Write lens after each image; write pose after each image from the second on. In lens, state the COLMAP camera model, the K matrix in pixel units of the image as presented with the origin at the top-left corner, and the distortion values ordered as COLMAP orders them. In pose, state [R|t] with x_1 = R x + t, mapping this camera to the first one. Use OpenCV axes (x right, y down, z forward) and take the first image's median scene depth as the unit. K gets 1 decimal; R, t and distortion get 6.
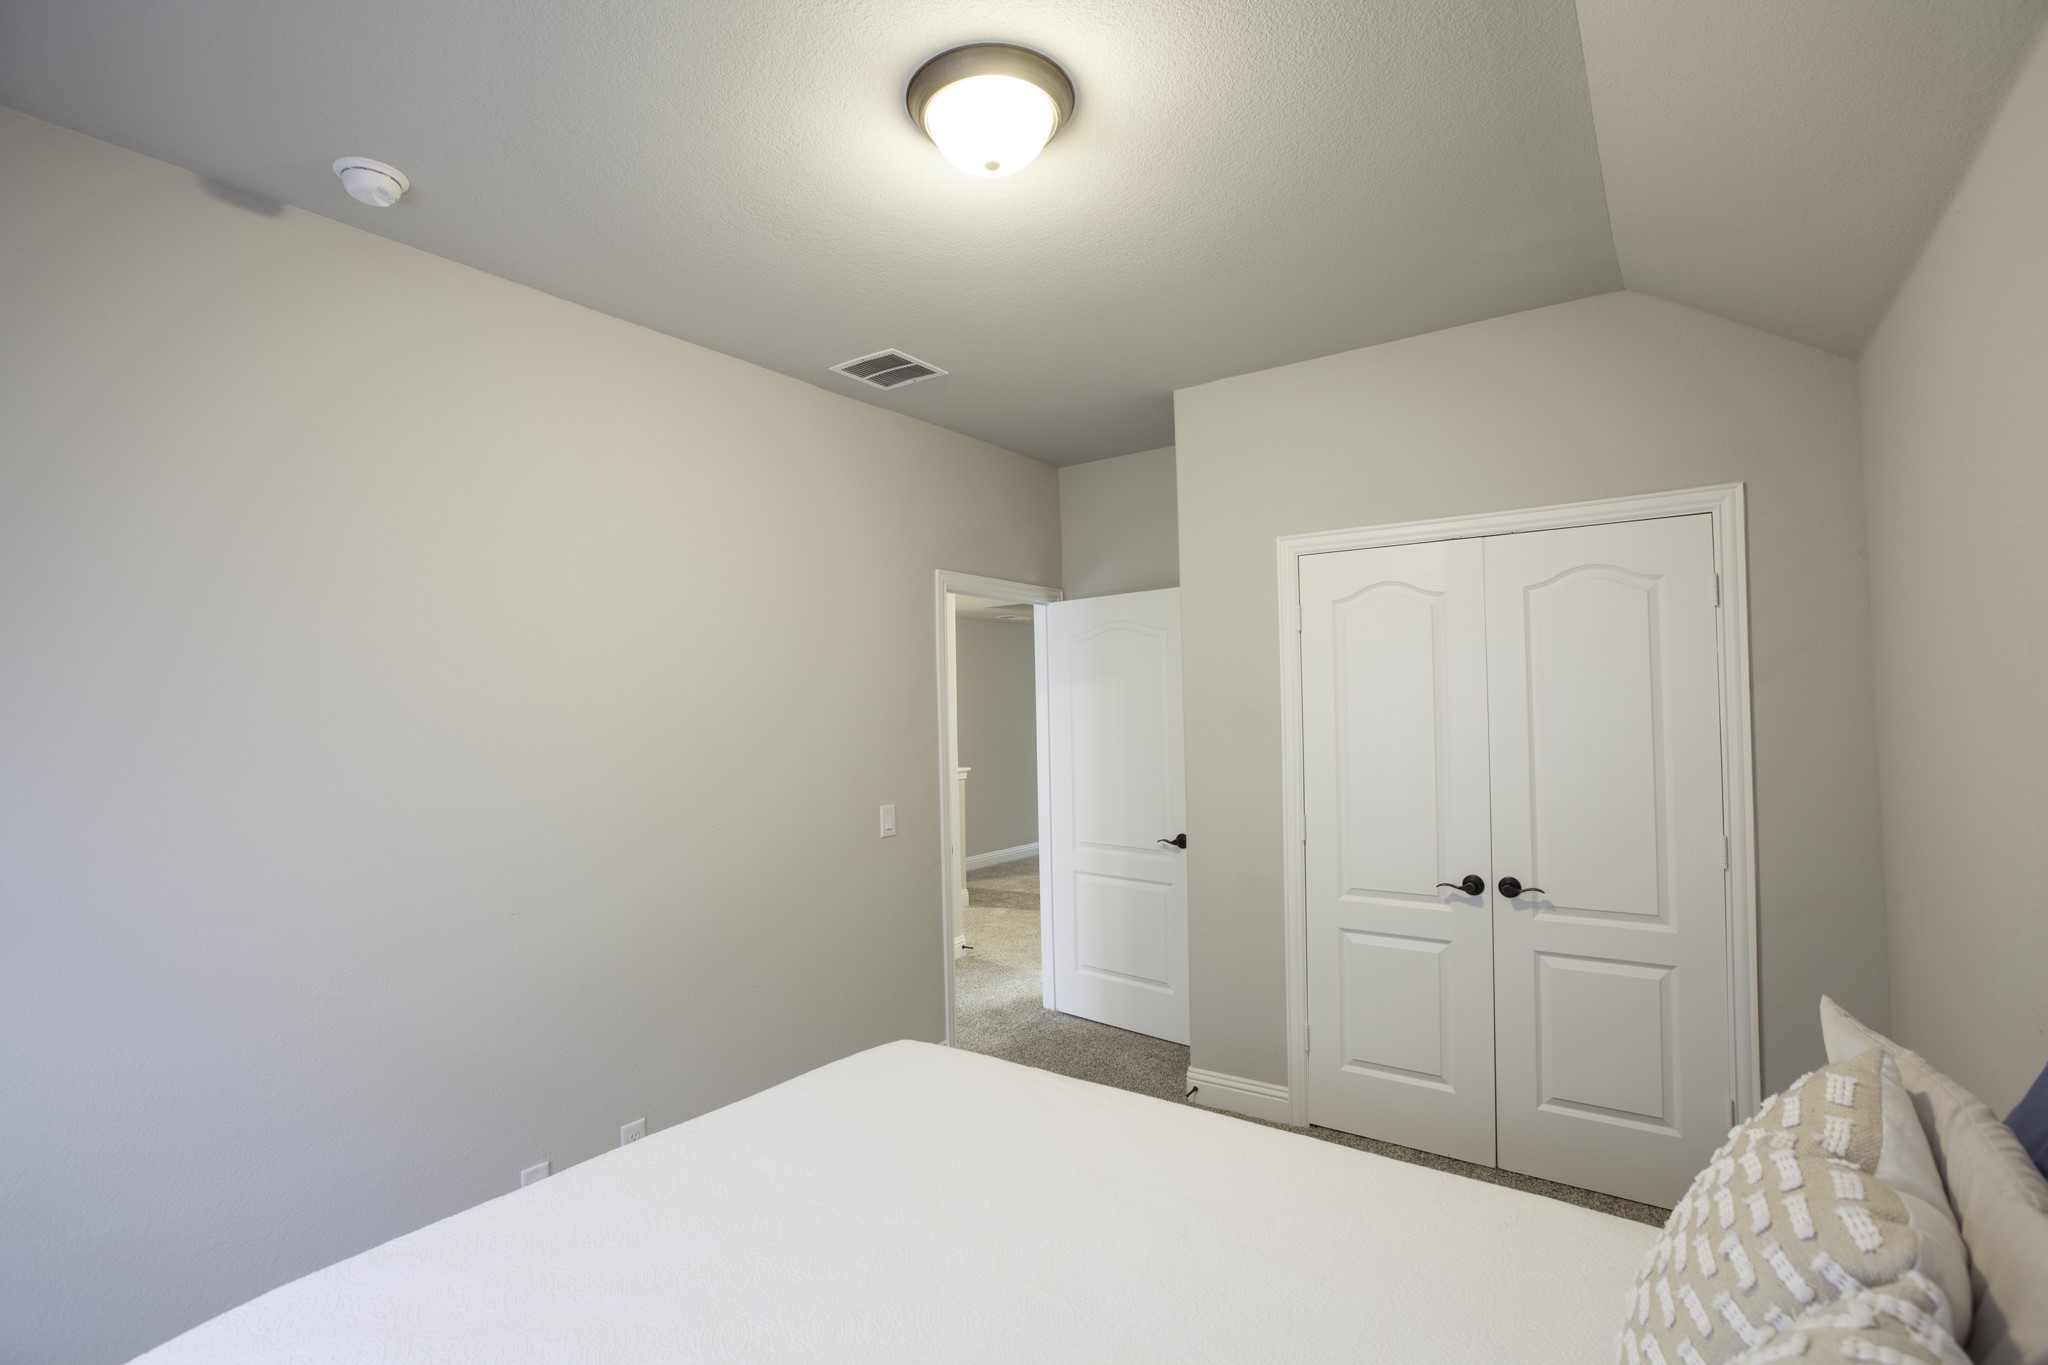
lens RADIAL K [[936.6, 0, 1018.5], [0, 936.6, 686.8], [0, 0, 1]] dist [-0.047897, 0.011375]
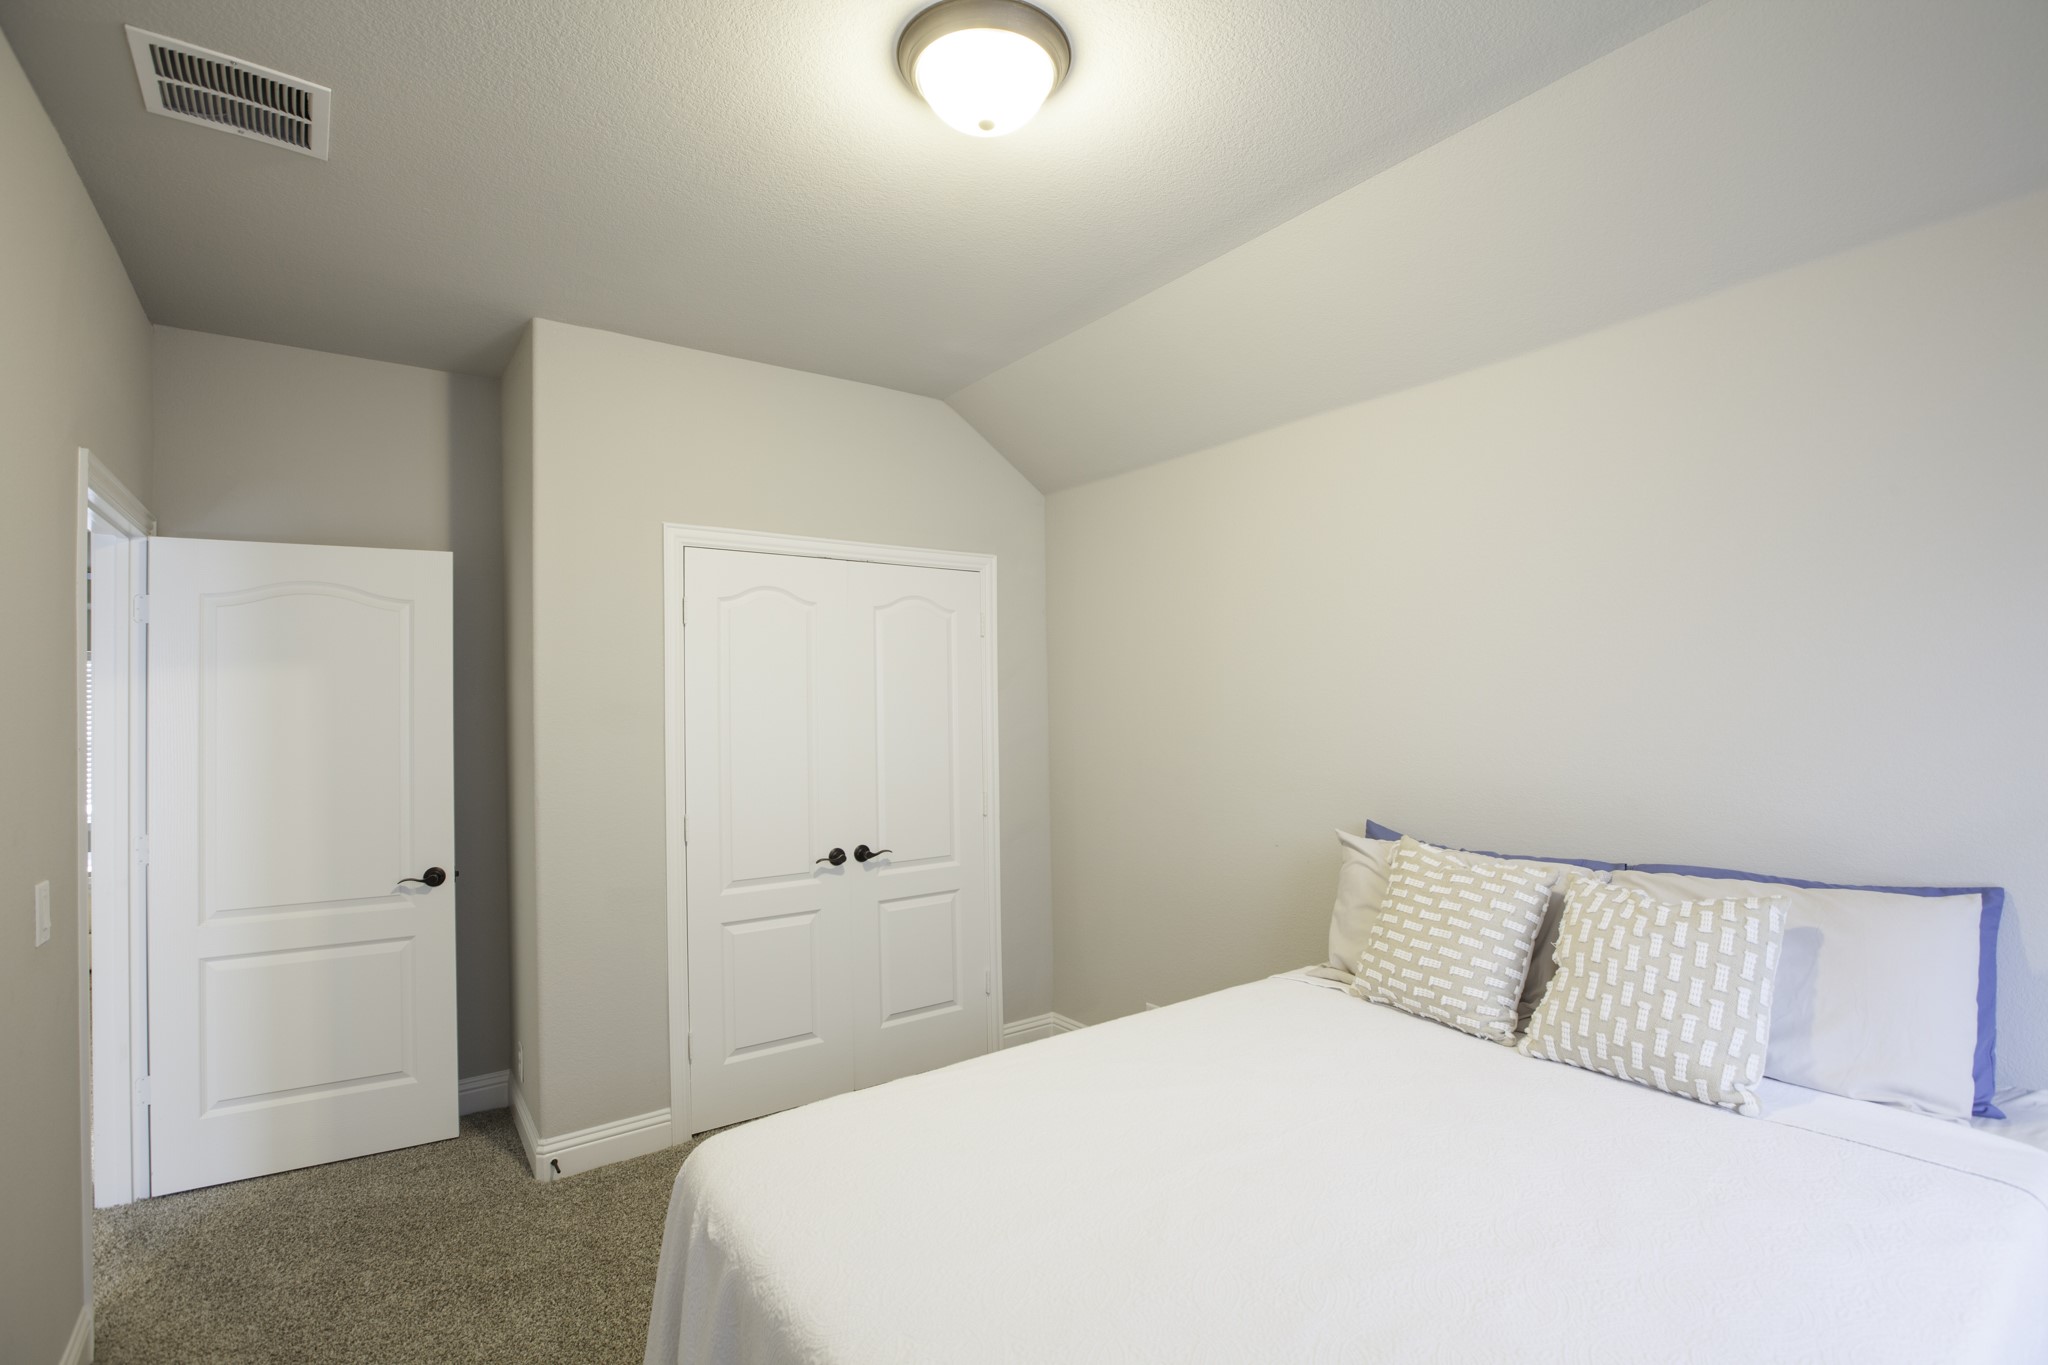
lens RADIAL K [[936.6, 0, 1031.8], [0, 936.6, 682.0], [0, 0, 1]] dist [-0.047897, 0.011375]
pose [[0.294878, 0.038231, 0.954770, -0.553277], [-0.012645, 0.999268, -0.036108, 0.032527], [-0.955451, -0.001425, 0.295146, 0.405695]]
